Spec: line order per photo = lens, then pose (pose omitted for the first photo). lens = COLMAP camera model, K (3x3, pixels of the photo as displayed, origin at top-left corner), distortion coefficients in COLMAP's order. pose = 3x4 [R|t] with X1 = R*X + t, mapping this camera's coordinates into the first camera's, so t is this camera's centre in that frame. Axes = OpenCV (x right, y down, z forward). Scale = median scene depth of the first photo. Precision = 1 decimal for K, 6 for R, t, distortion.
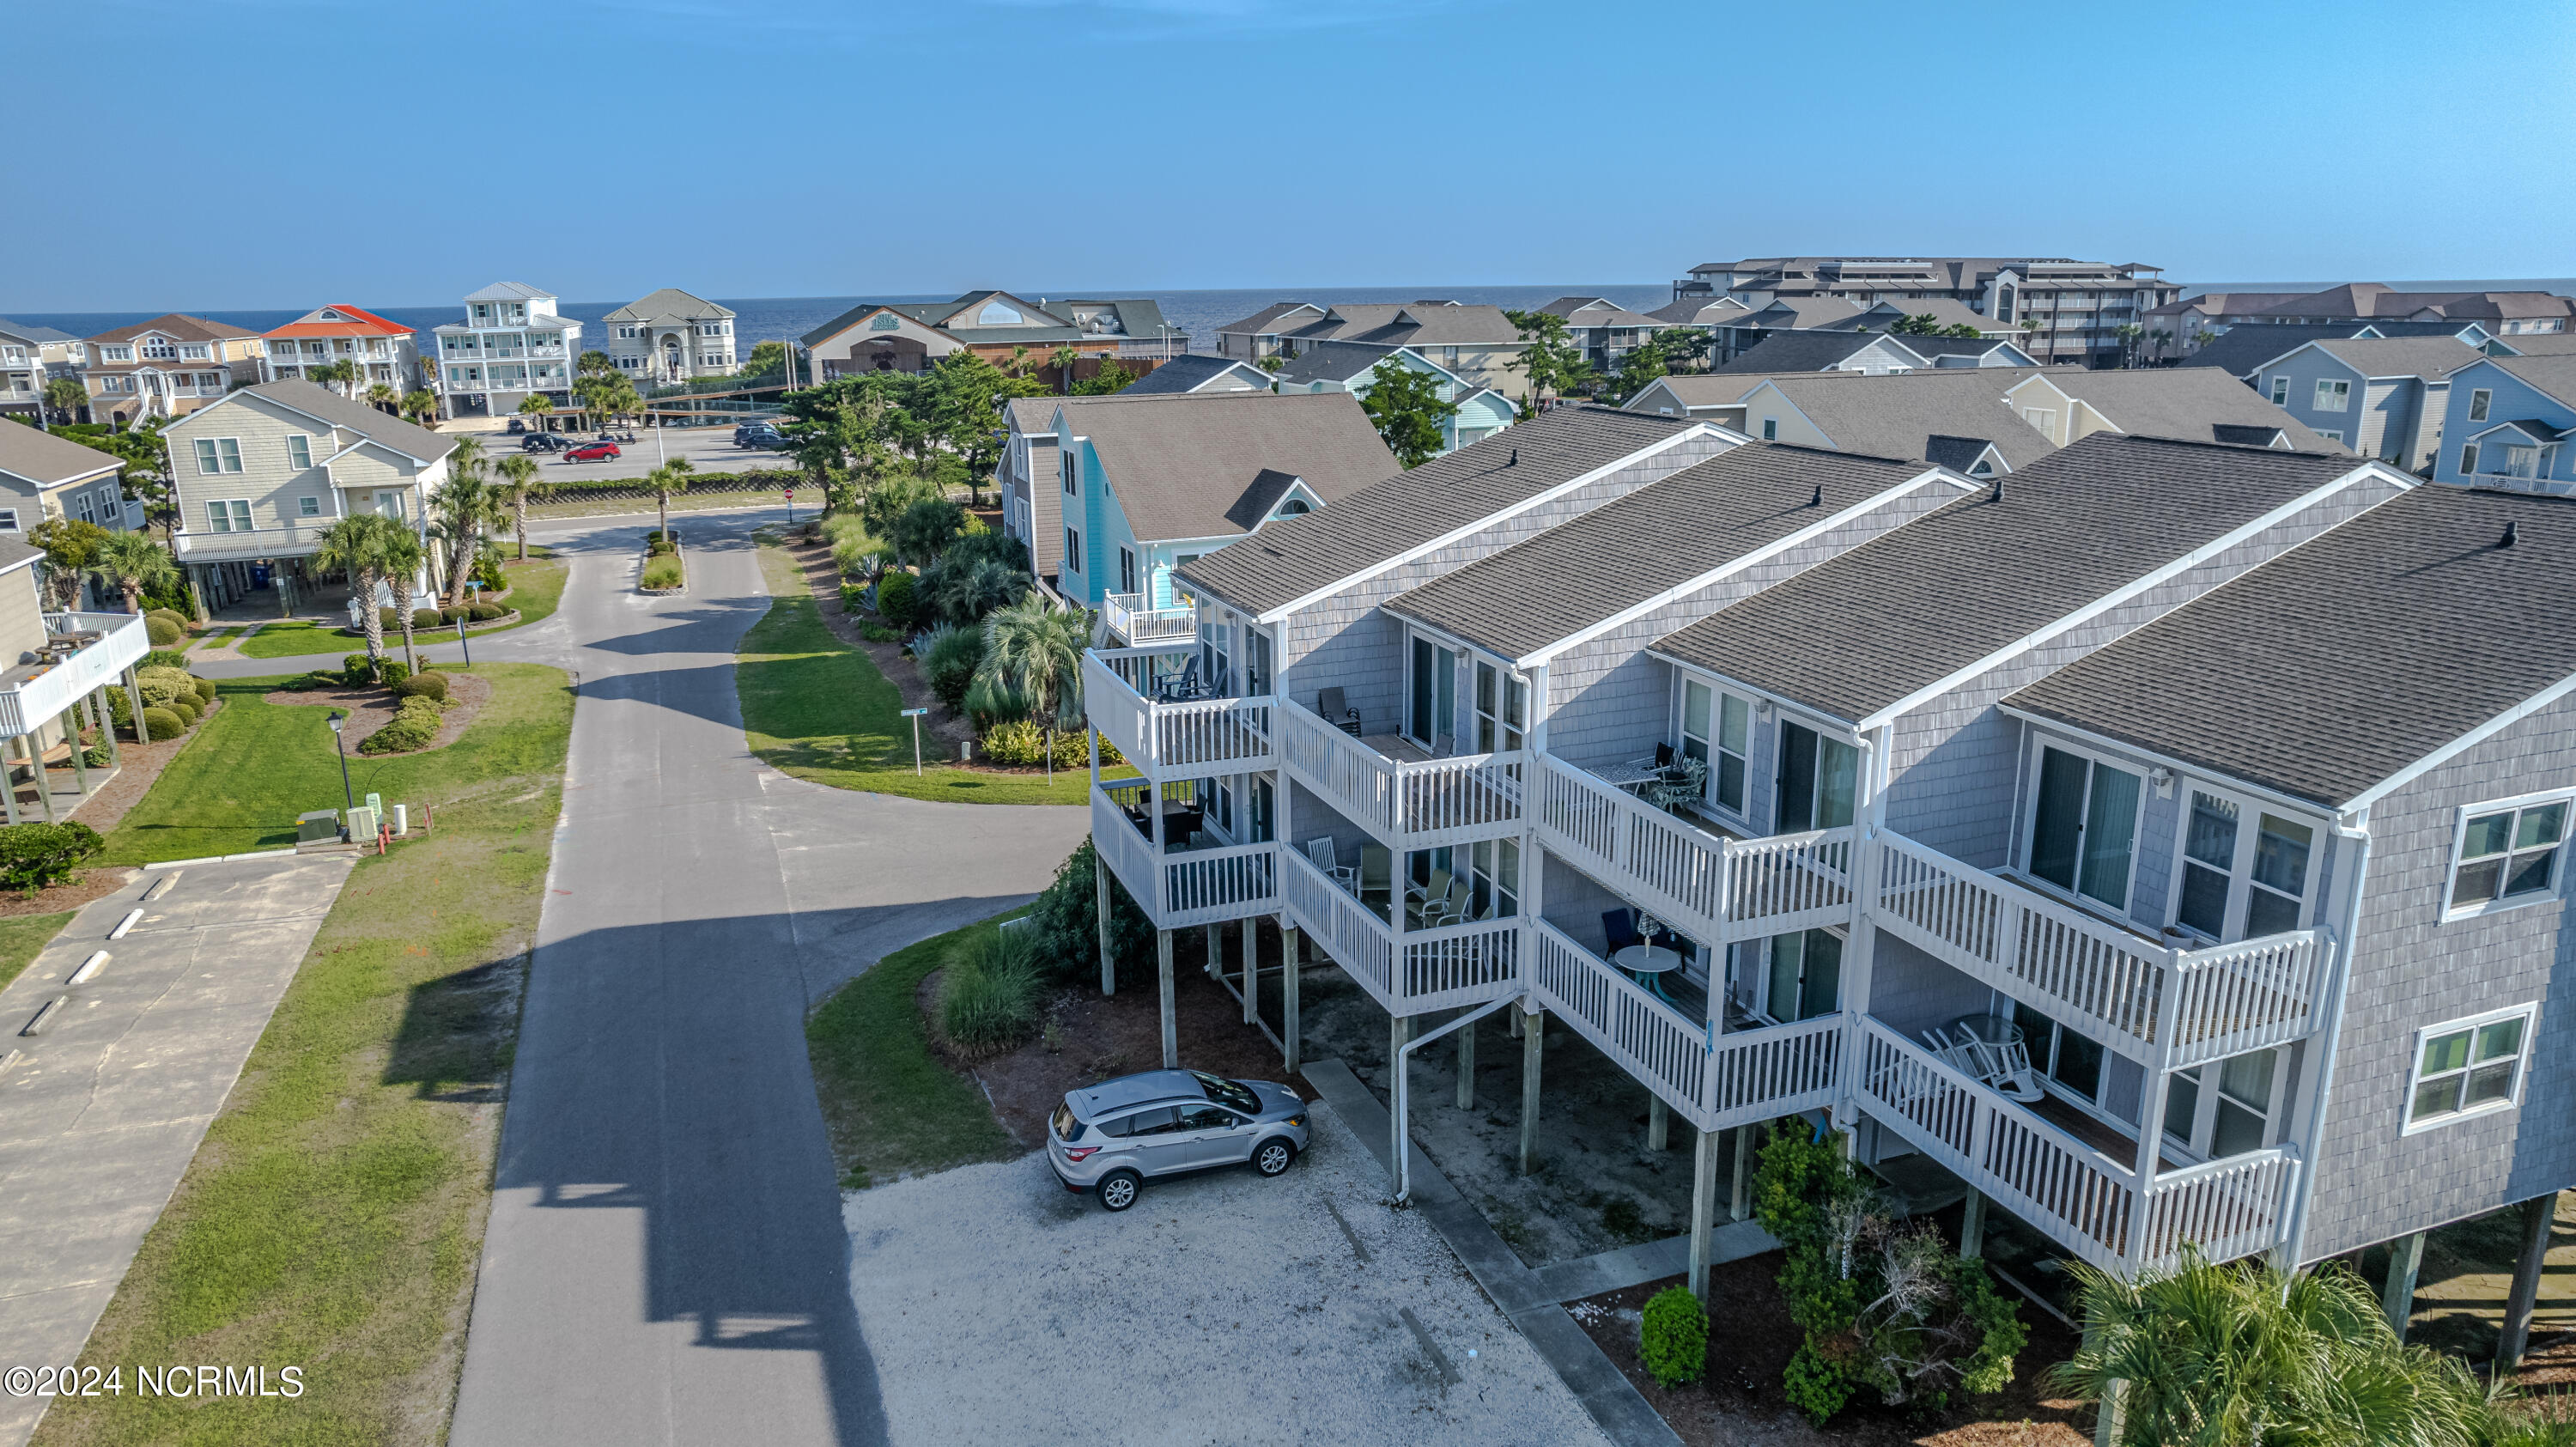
lens RADIAL K [[1653.9, 0, 1288.0], [0, 1653.9, 723.5], [0, 0, 1]] dist [-0.046829, 0.000430]
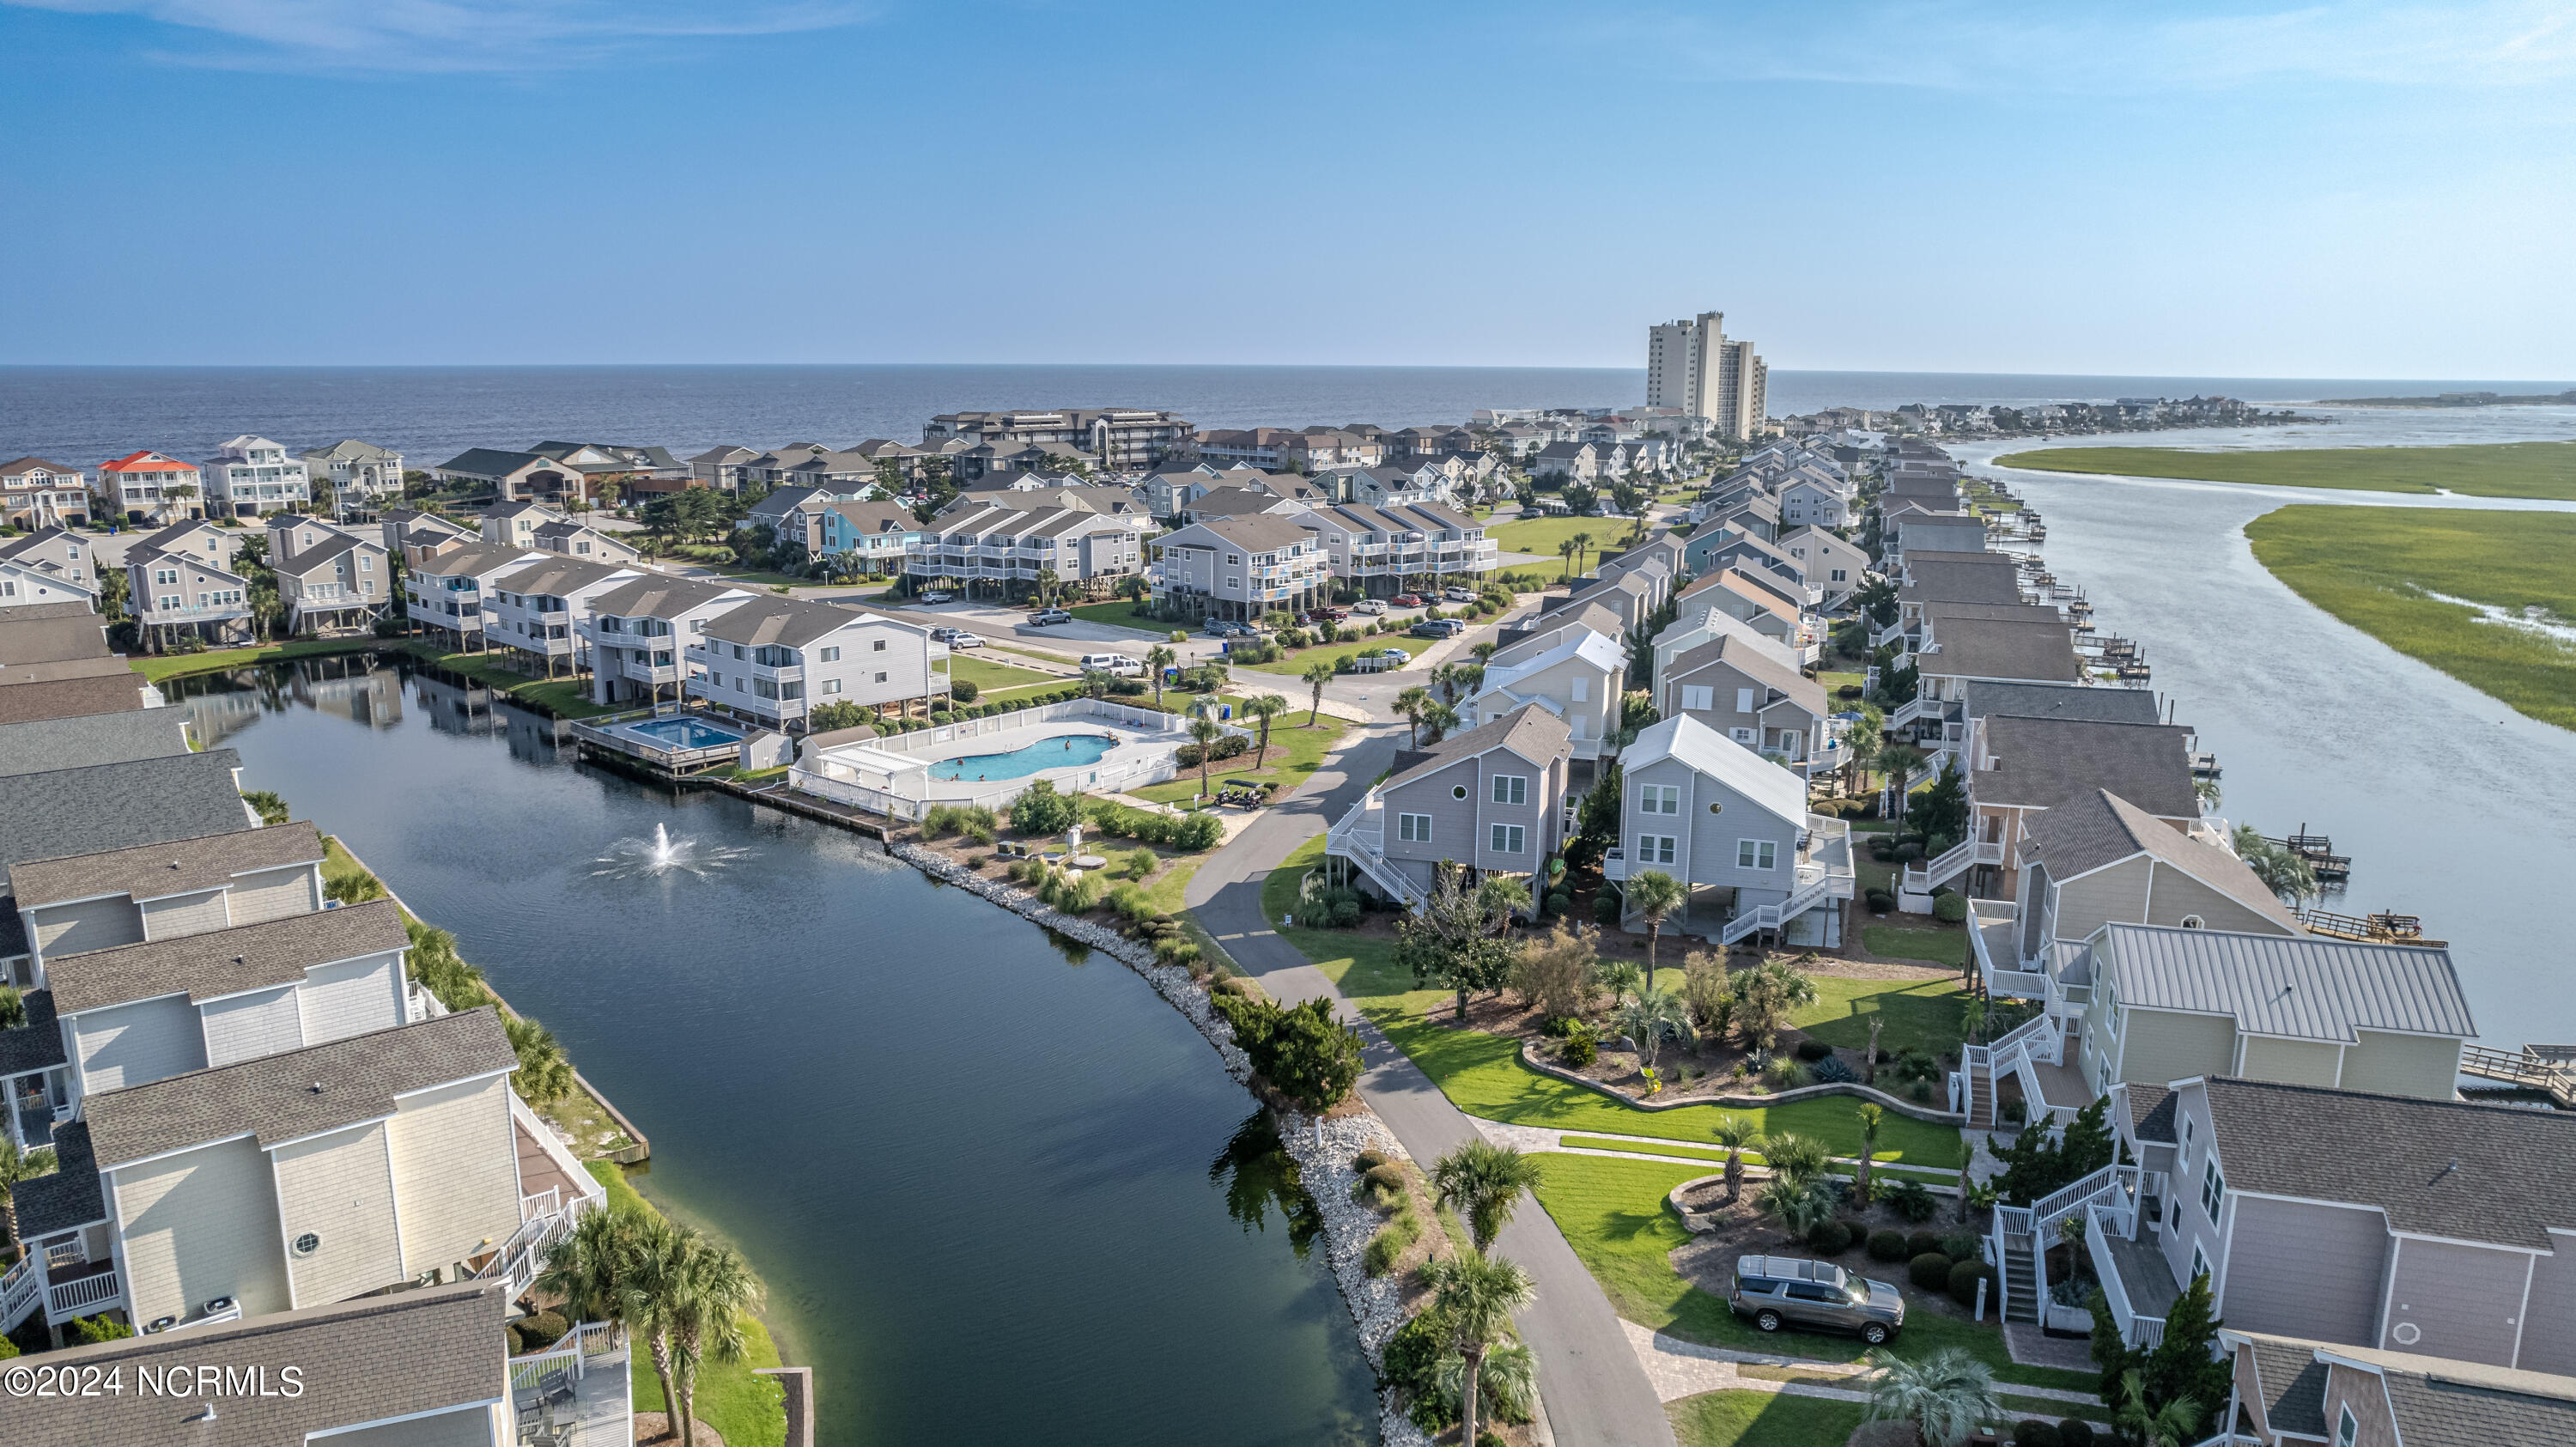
lens RADIAL K [[1653.9, 0, 1288.0], [0, 1653.9, 723.5], [0, 0, 1]] dist [-0.046829, 0.000430]
pose [[0.890160, -0.078003, 0.448922, -0.302731], [0.098775, 0.994844, -0.022998, 0.166500], [-0.444814, 0.064814, 0.893275, -0.943201]]
